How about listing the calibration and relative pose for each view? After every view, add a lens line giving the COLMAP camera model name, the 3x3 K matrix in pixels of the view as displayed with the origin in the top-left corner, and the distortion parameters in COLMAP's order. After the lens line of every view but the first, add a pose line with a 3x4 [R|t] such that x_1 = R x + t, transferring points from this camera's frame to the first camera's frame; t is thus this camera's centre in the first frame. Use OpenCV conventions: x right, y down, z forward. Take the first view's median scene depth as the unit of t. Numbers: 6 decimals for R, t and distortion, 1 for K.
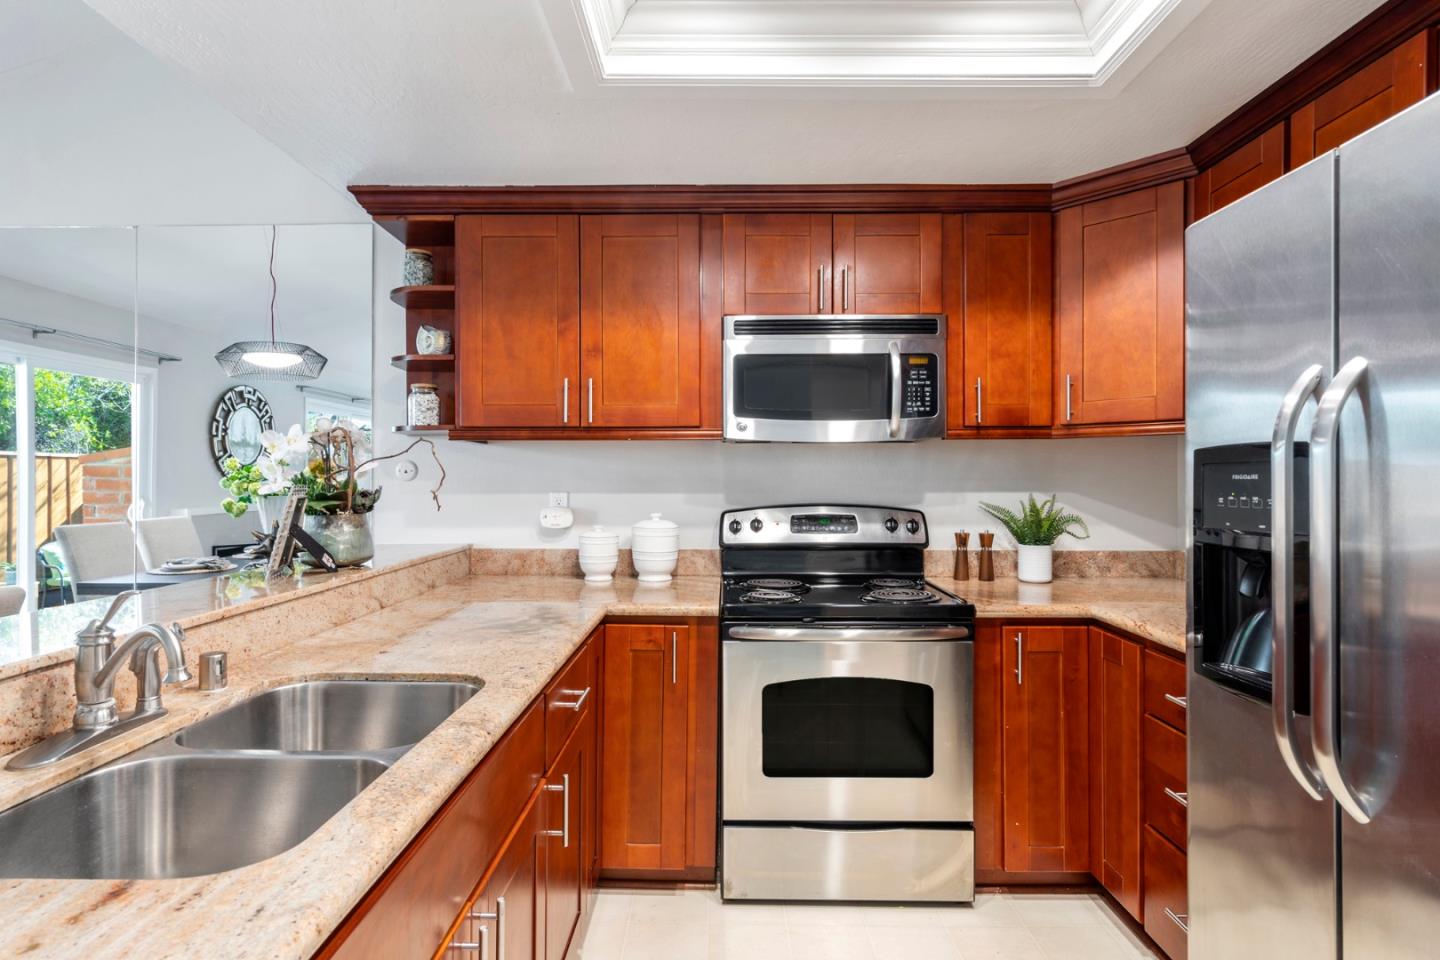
lens RADIAL K [[739.2, 0, 732.7], [0, 739.2, 484.9], [0, 0, 1]] dist [-0.001546, 0.000371]
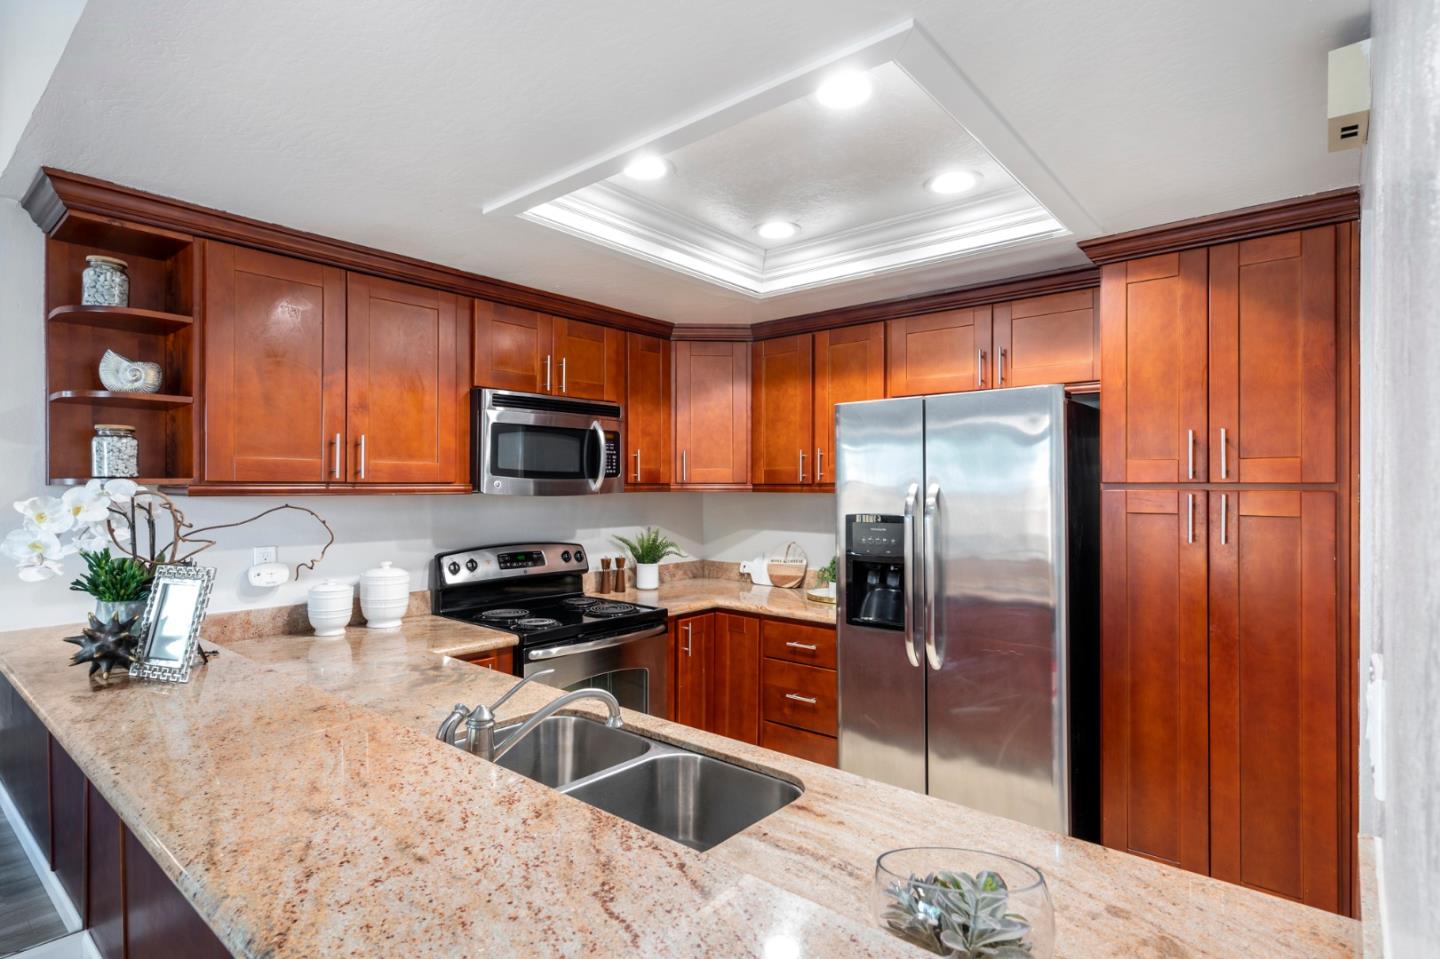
lens RADIAL K [[721.0, 0, 700.3], [0, 721.0, 485.5], [0, 0, 1]] dist [0.000060, -0.000044]
pose [[0.653439, 0.001675, 0.756977, -0.627897], [0.004785, 0.999968, -0.006343, -0.065003], [-0.756964, 0.007767, 0.653410, 0.000667]]
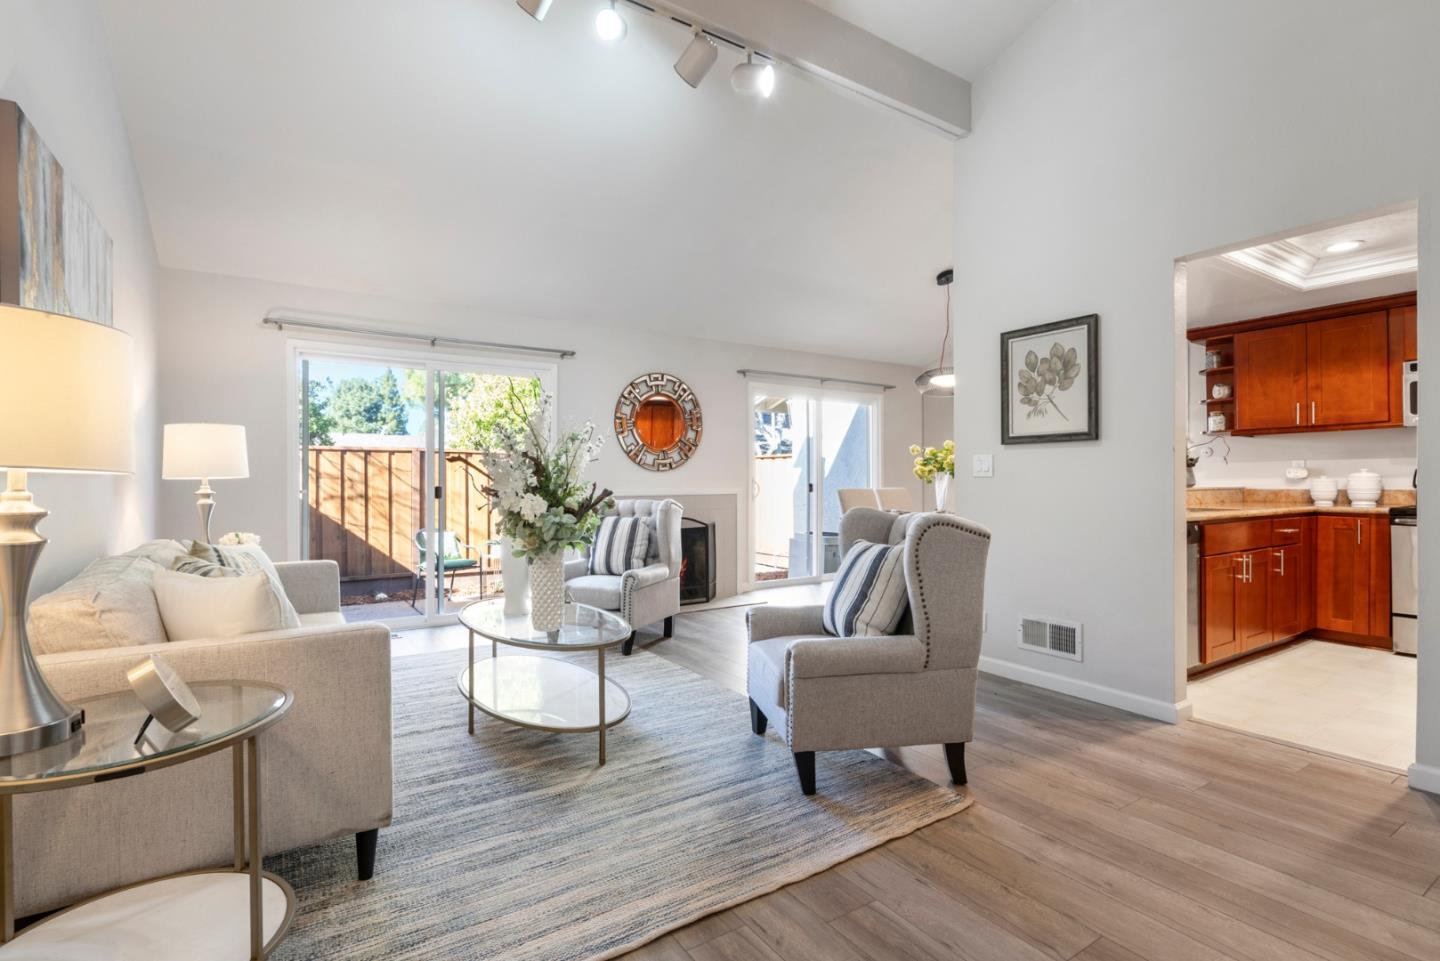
lens RADIAL K [[679.4, 0, 720.0], [0, 679.4, 480.5], [0, 0, 1]] dist [0.017400, -0.000177]
pose [[0.538697, -0.008287, -0.842459, 0.515521], [-0.000950, 0.999945, -0.010444, 0.092999], [0.842499, 0.006427, 0.538660, -1.379374]]
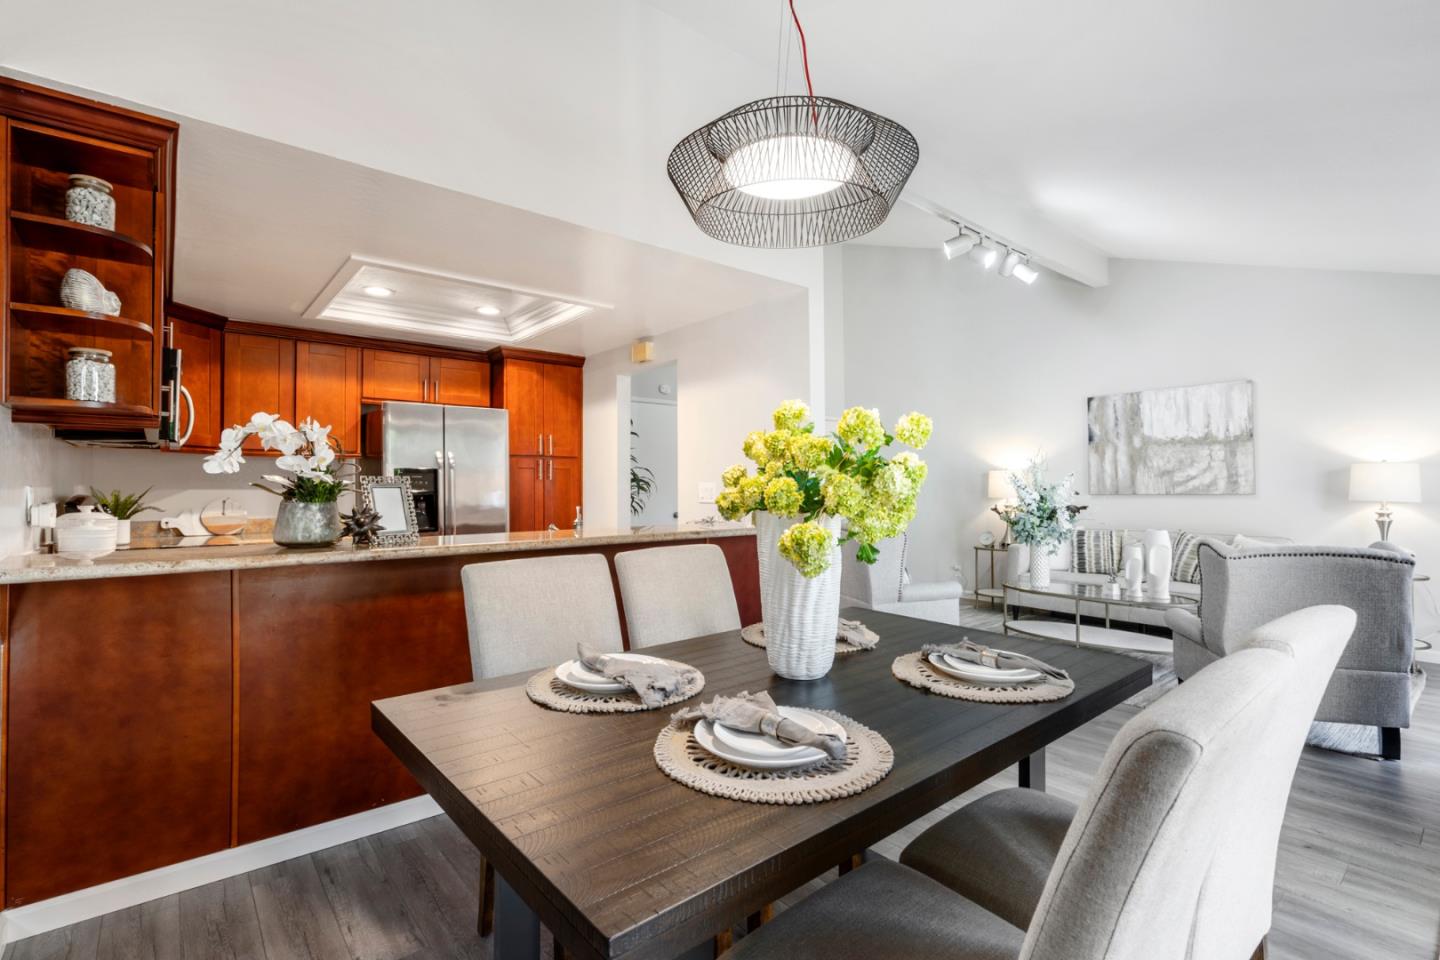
lens RADIAL K [[721.0, 0, 700.3], [0, 721.0, 486.0], [0, 0, 1]] dist [0.000060, -0.000044]
pose [[-0.648682, 0.002408, 0.761056, -1.541535], [0.005229, 0.999985, 0.001293, 0.019805], [-0.761042, 0.004818, -0.648685, 1.142542]]
